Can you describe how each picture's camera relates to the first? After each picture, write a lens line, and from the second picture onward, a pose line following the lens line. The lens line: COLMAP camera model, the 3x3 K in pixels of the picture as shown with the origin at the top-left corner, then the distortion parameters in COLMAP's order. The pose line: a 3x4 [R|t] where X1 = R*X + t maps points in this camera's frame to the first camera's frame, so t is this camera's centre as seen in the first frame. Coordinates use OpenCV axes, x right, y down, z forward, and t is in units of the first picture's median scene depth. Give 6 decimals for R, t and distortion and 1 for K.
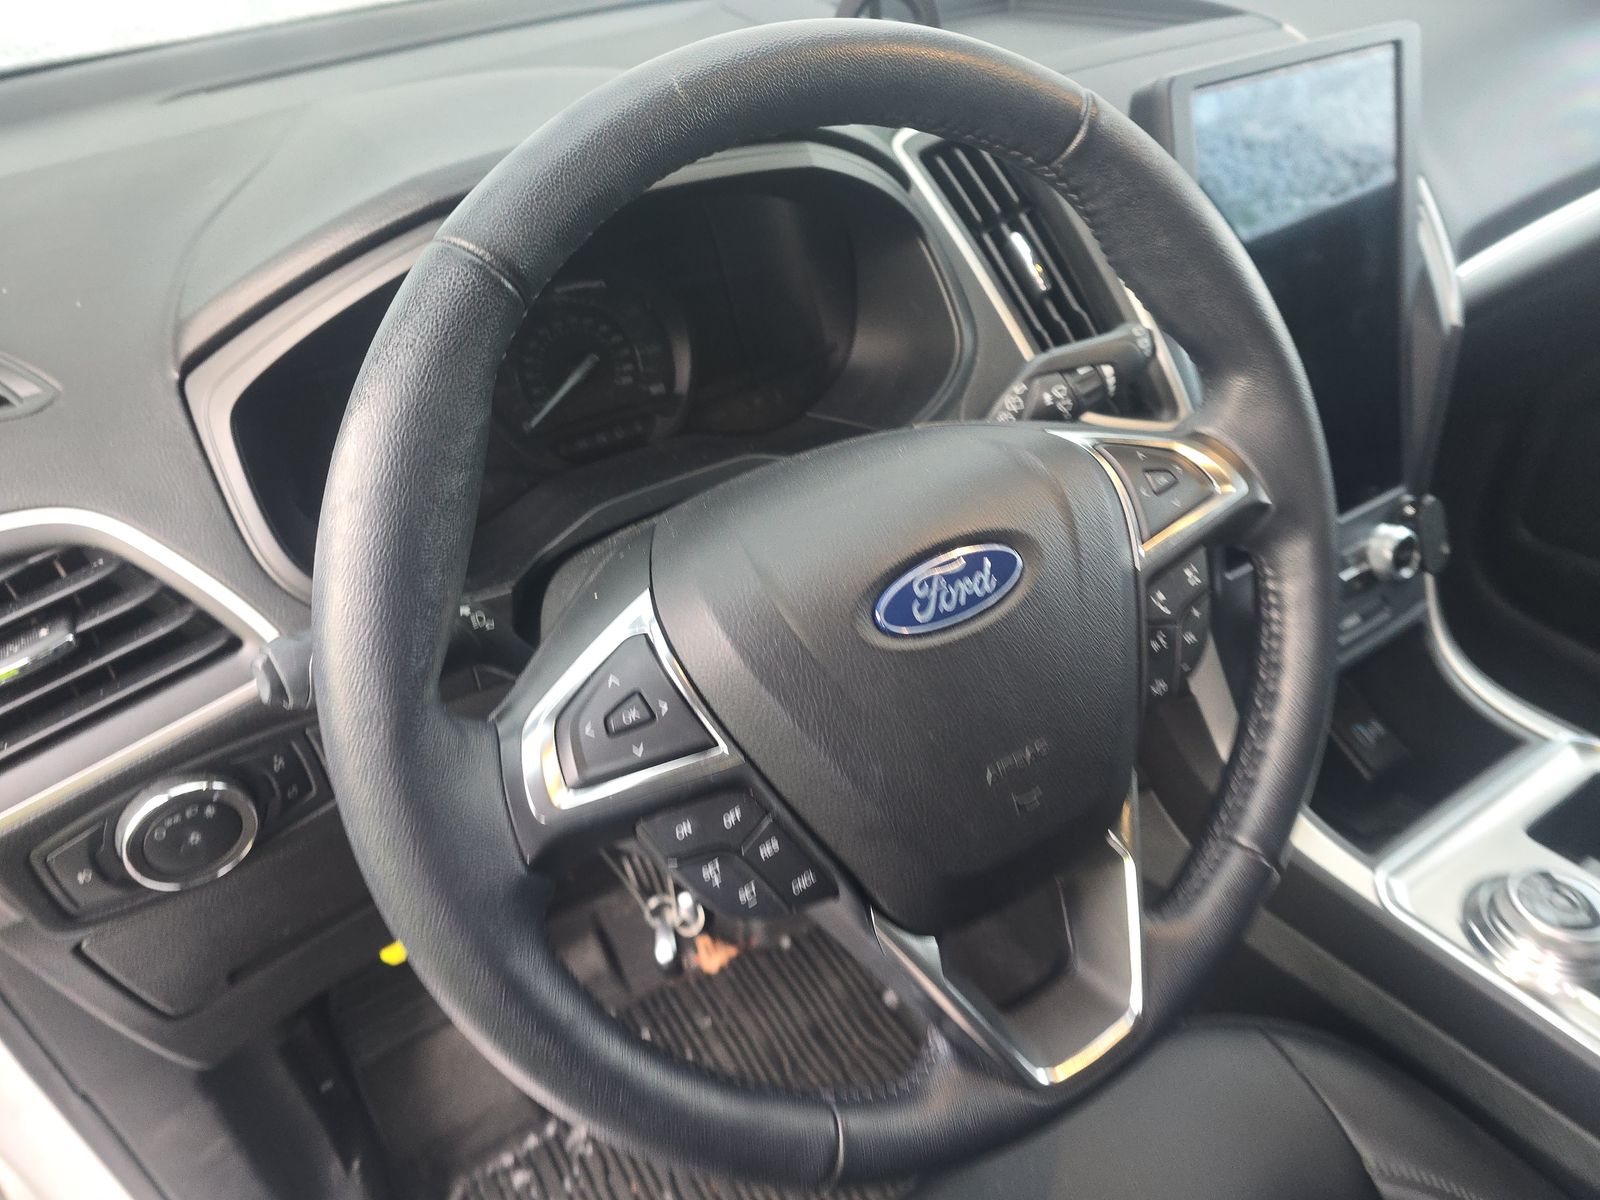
lens RADIAL K [[1068.4, 0, 800.0], [0, 1068.4, 600.0], [0, 0, 1]] dist [0.062547, -0.066676]
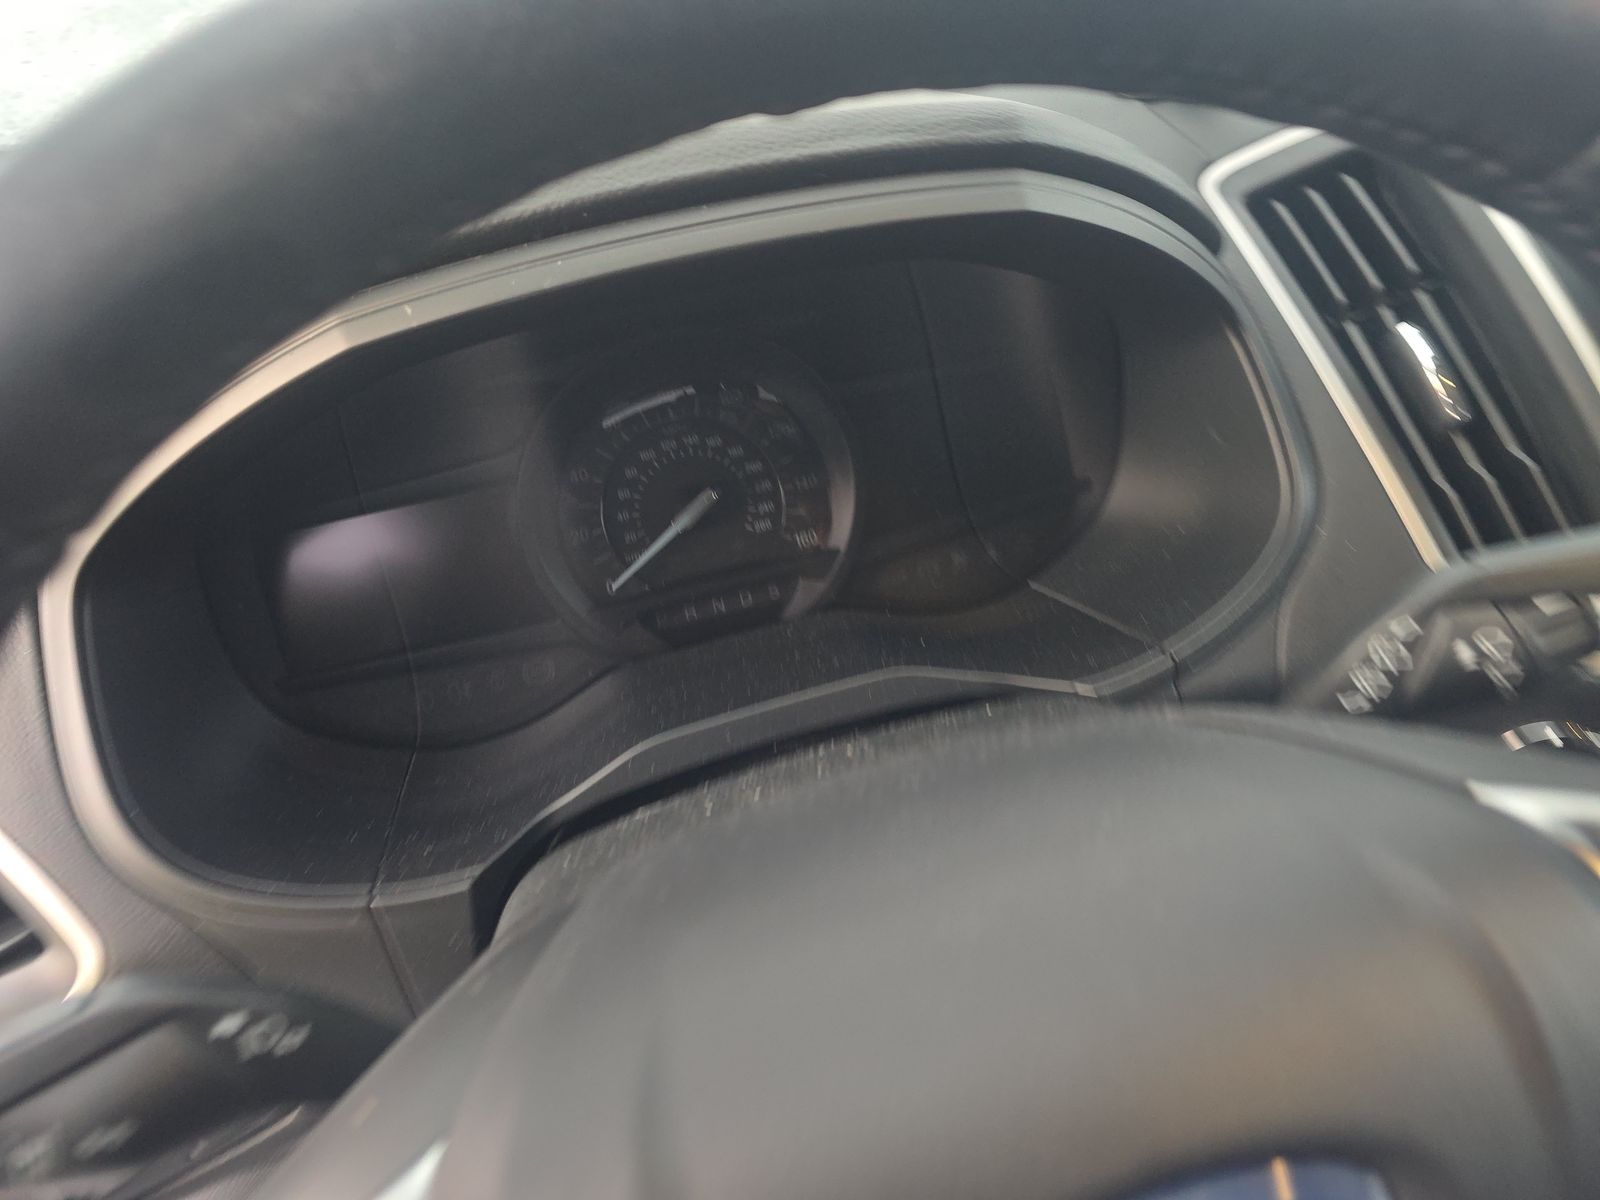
lens RADIAL K [[1068.4, 0, 800.0], [0, 1068.4, 600.0], [0, 0, 1]] dist [0.062547, -0.066676]
pose [[0.958132, 0.081609, -0.274449, 0.069663], [-0.097190, 0.994309, -0.043638, -0.160551], [0.269326, 0.068485, 0.960611, 0.428321]]
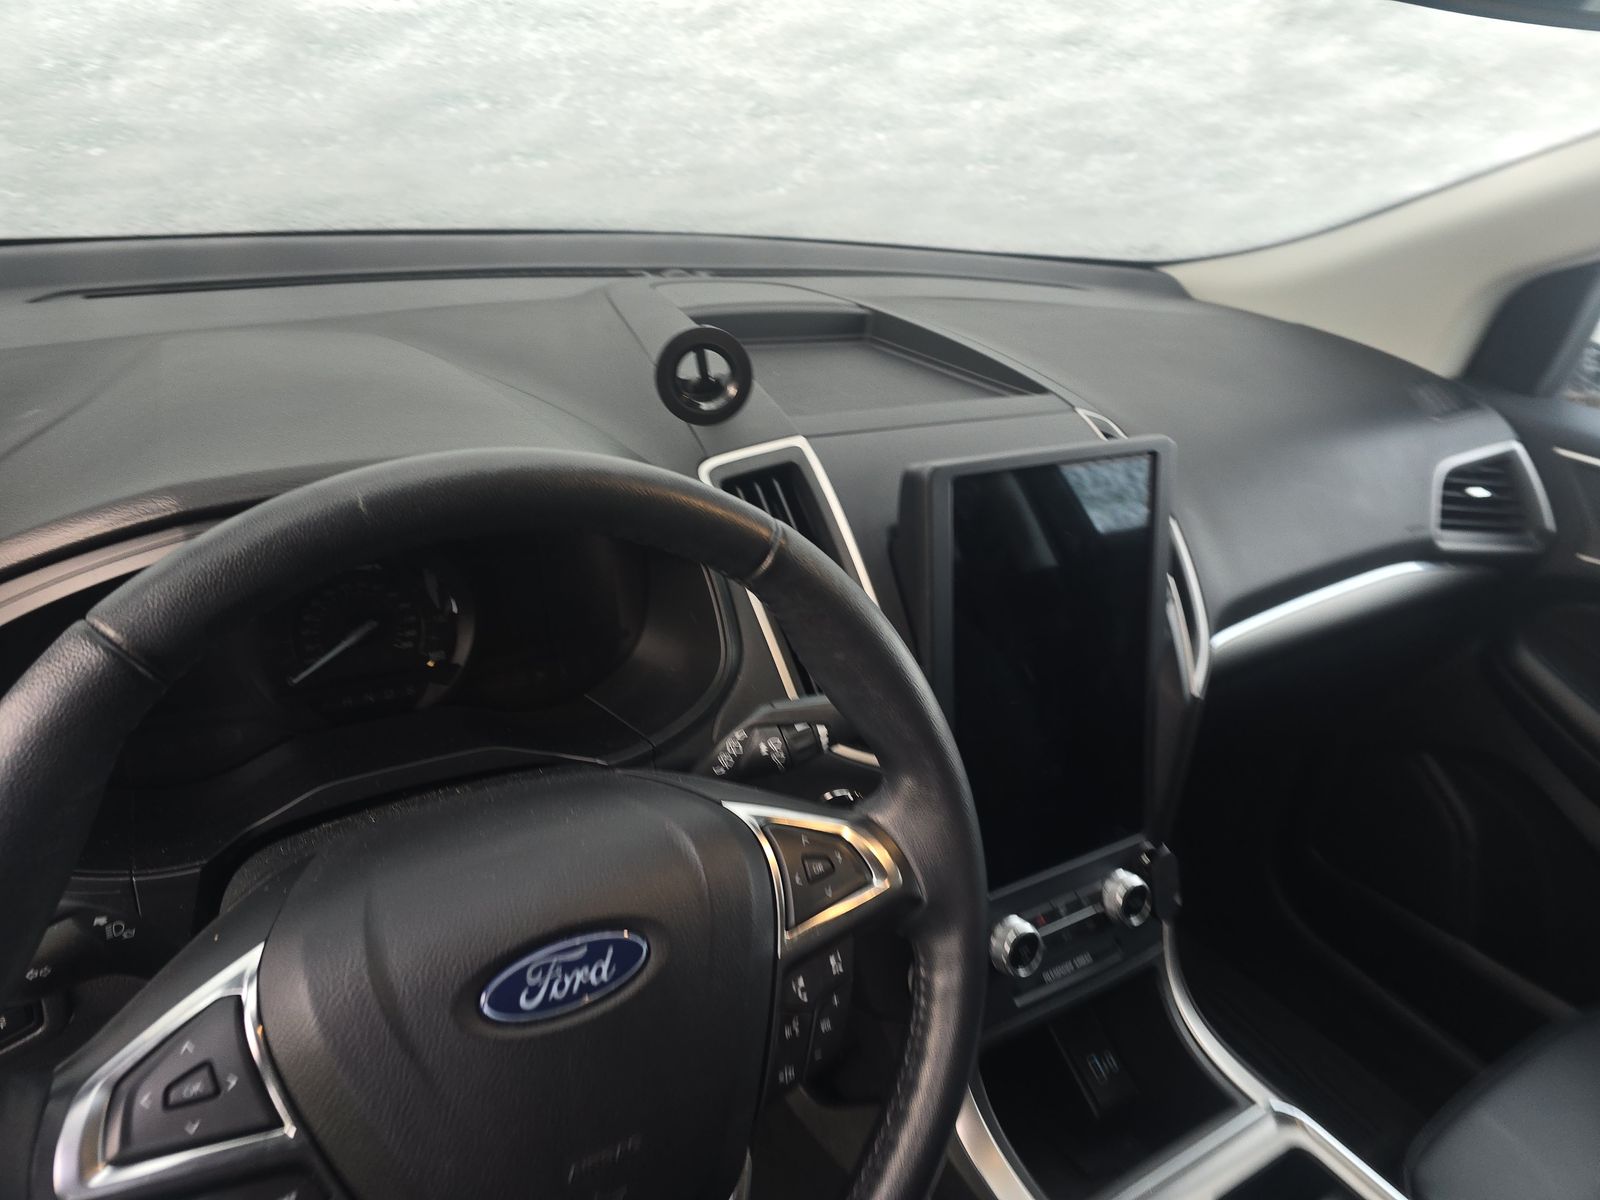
lens RADIAL K [[1061.5, 0, 800.0], [0, 1061.5, 600.0], [0, 0, 1]] dist [0.067409, -0.062586]
pose [[0.986682, 0.150017, 0.062869, 0.176507], [-0.138382, 0.977324, -0.160273, -0.167322], [-0.085487, 0.149438, 0.985069, -0.072275]]
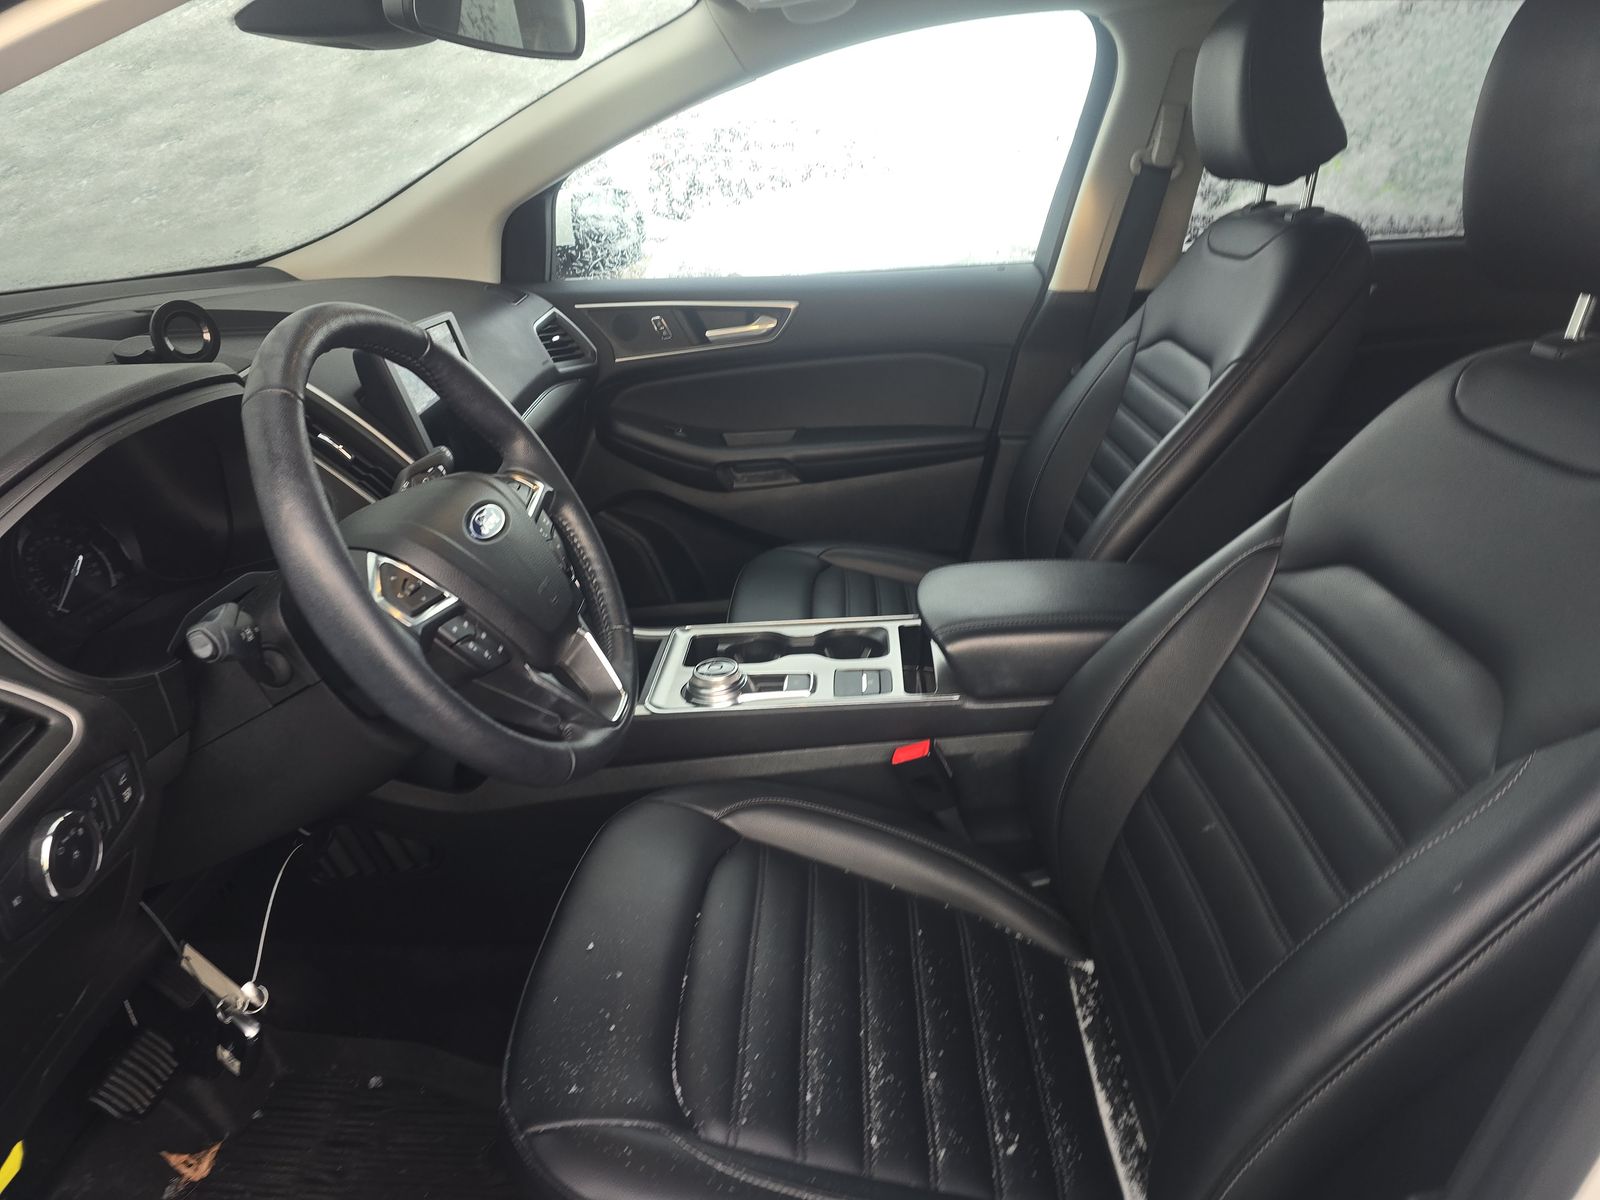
lens RADIAL K [[1068.4, 0, 800.0], [0, 1068.4, 600.0], [0, 0, 1]] dist [0.062547, -0.066676]
pose [[0.576509, -0.278106, 0.768306, -0.899319], [0.476520, 0.878269, -0.039653, 0.381076], [-0.663752, 0.388973, 0.638854, -0.571528]]
